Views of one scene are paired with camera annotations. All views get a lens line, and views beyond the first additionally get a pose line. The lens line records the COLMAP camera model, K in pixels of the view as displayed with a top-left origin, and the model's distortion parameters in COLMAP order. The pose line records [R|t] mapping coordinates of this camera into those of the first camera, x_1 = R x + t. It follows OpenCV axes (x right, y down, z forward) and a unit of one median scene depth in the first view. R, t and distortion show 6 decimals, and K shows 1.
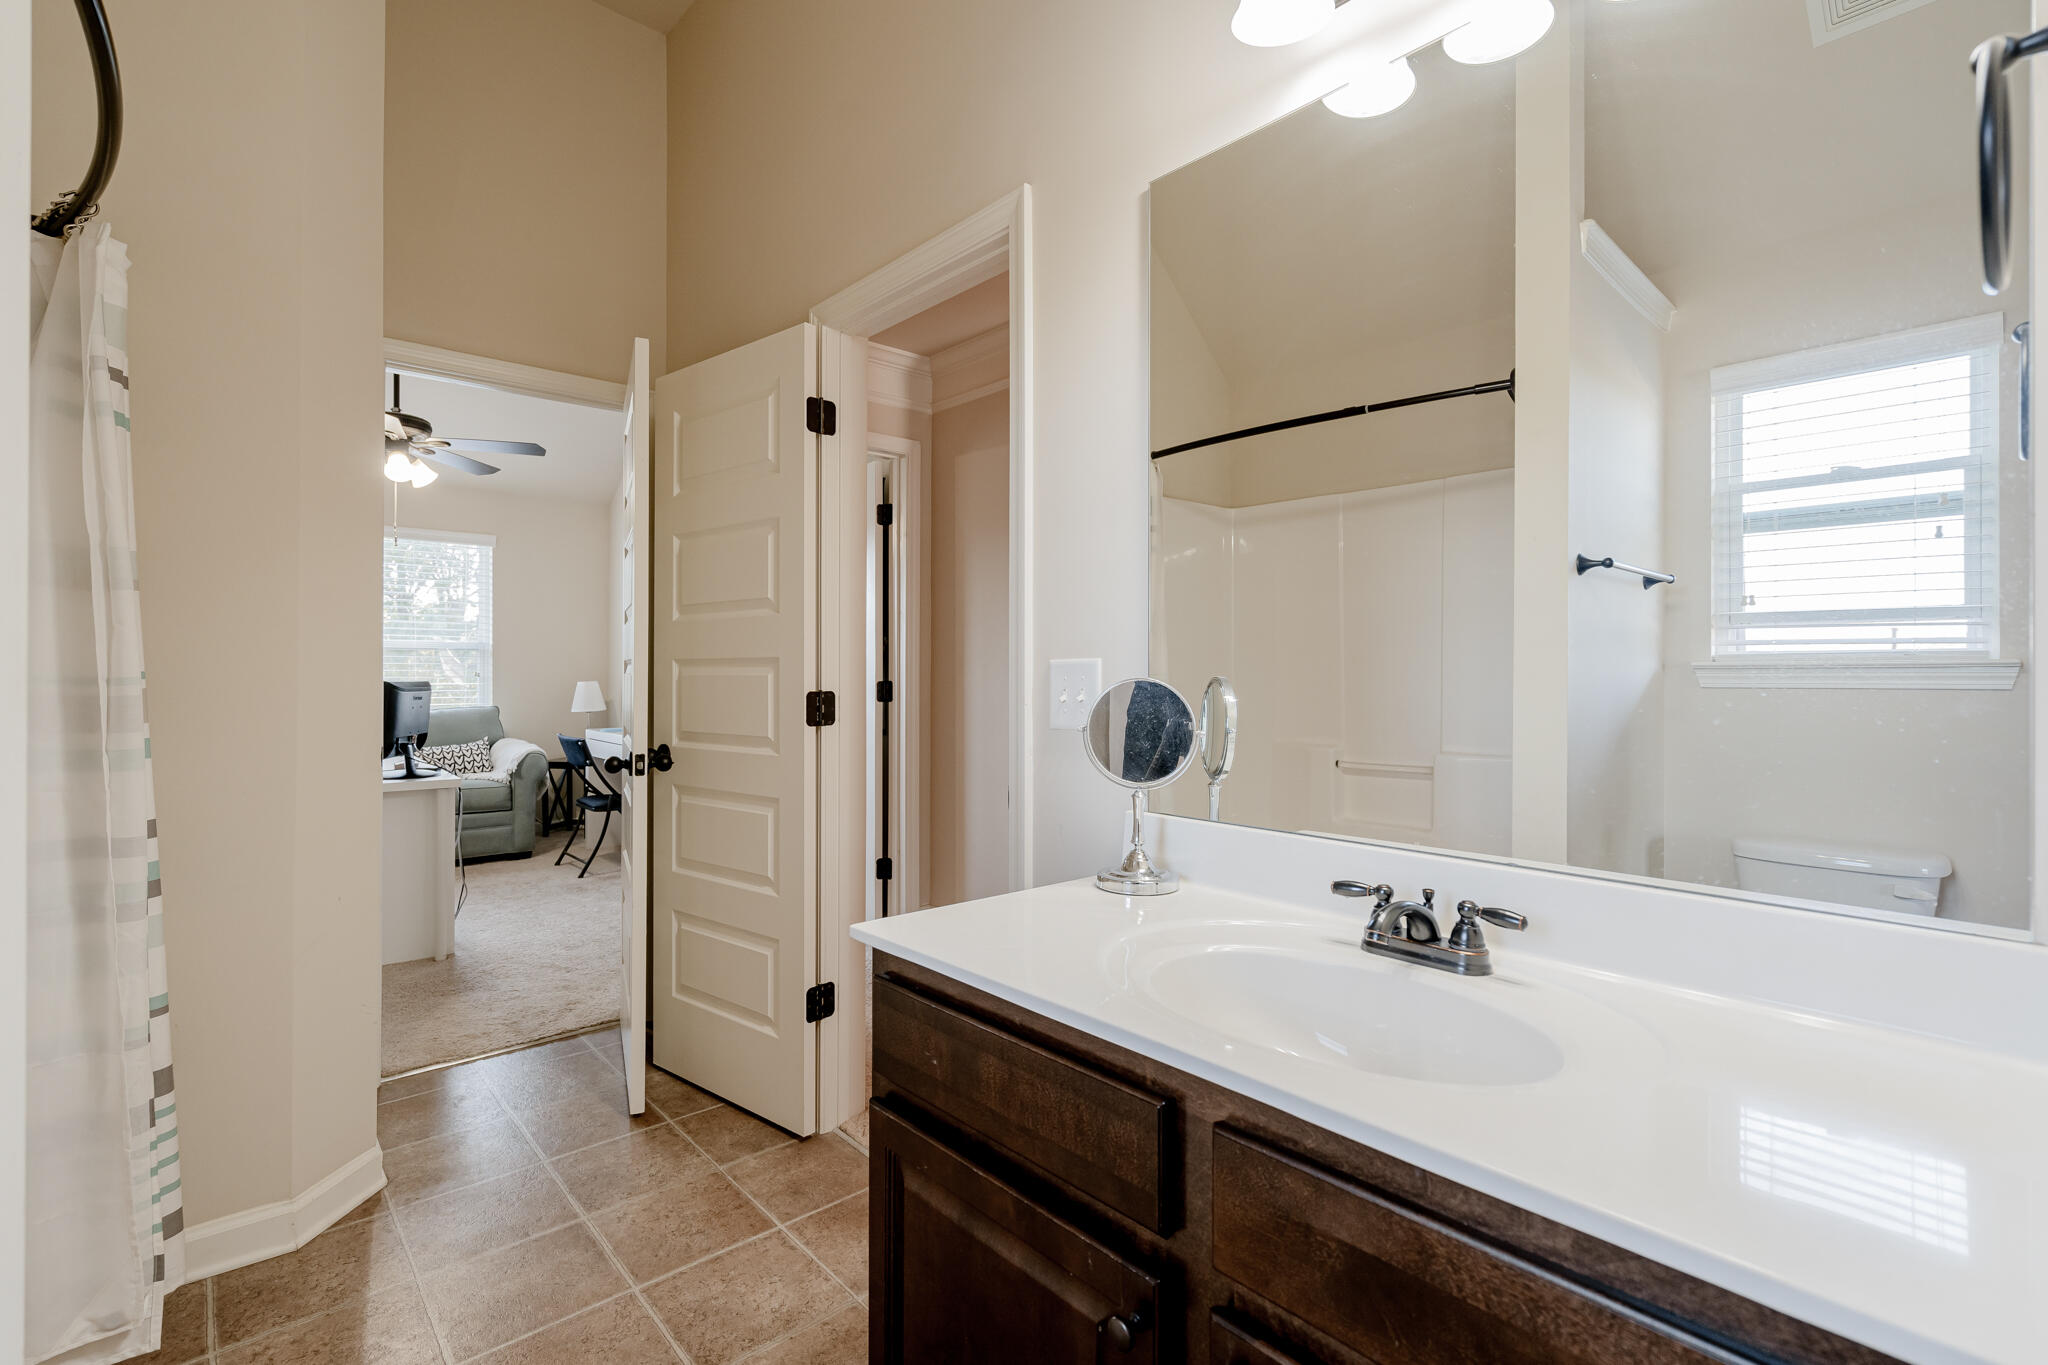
lens RADIAL K [[940.7, 0, 1026.2], [0, 940.7, 679.0], [0, 0, 1]] dist [-0.007887, 0.004332]
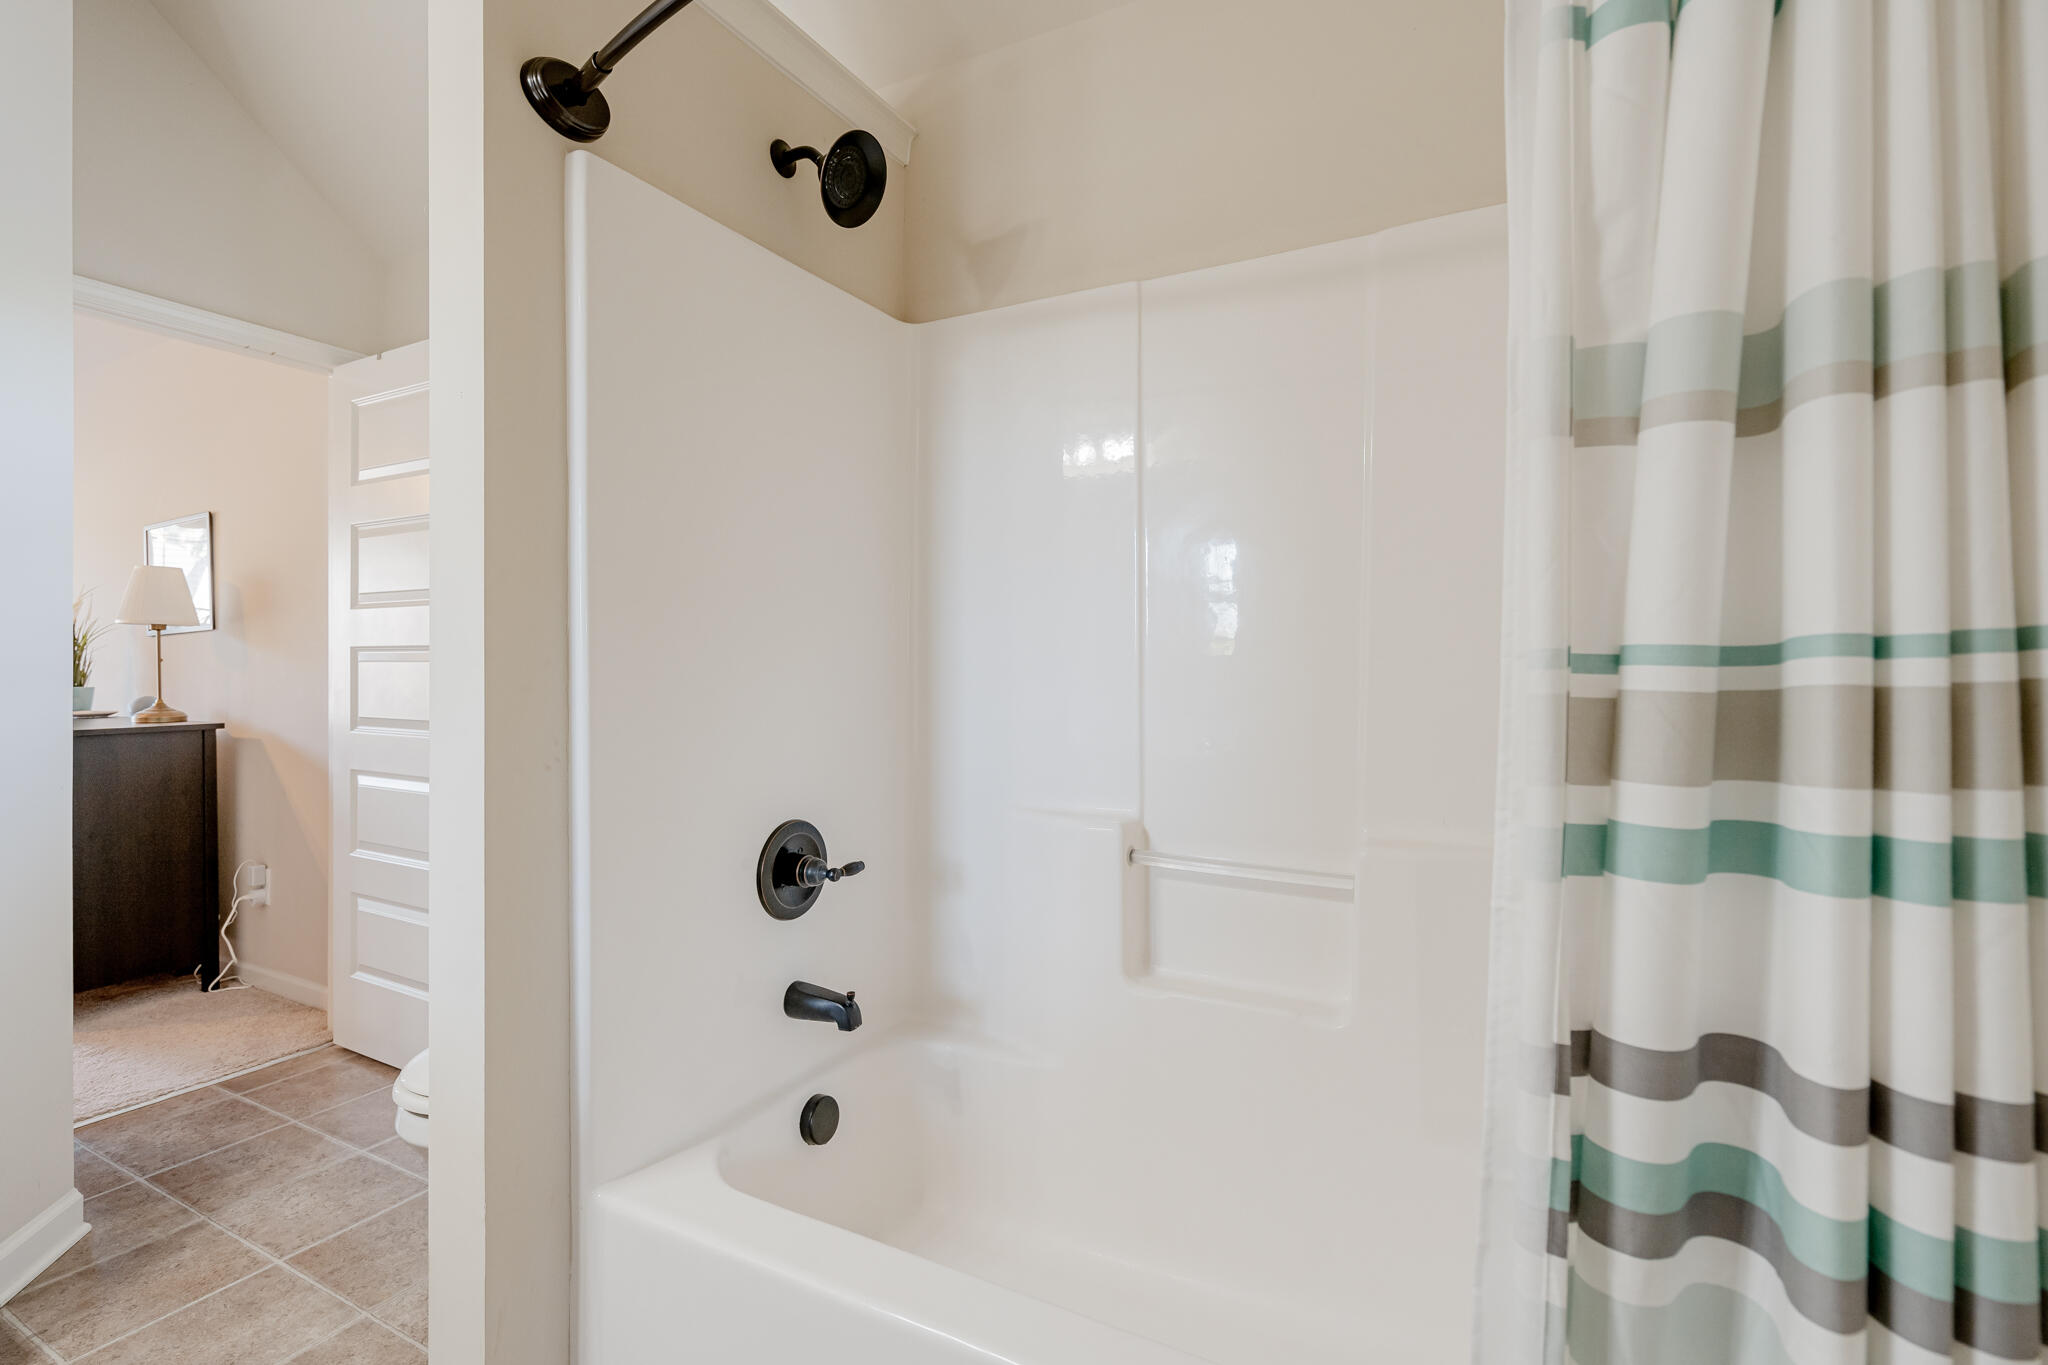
lens RADIAL K [[940.7, 0, 1020.8], [0, 940.7, 677.4], [0, 0, 1]] dist [-0.007887, 0.004332]
pose [[-0.939093, 0.001491, -0.343660, -0.624978], [0.000573, 0.999996, 0.002773, 0.009305], [0.343663, 0.002407, -0.939090, 2.097081]]
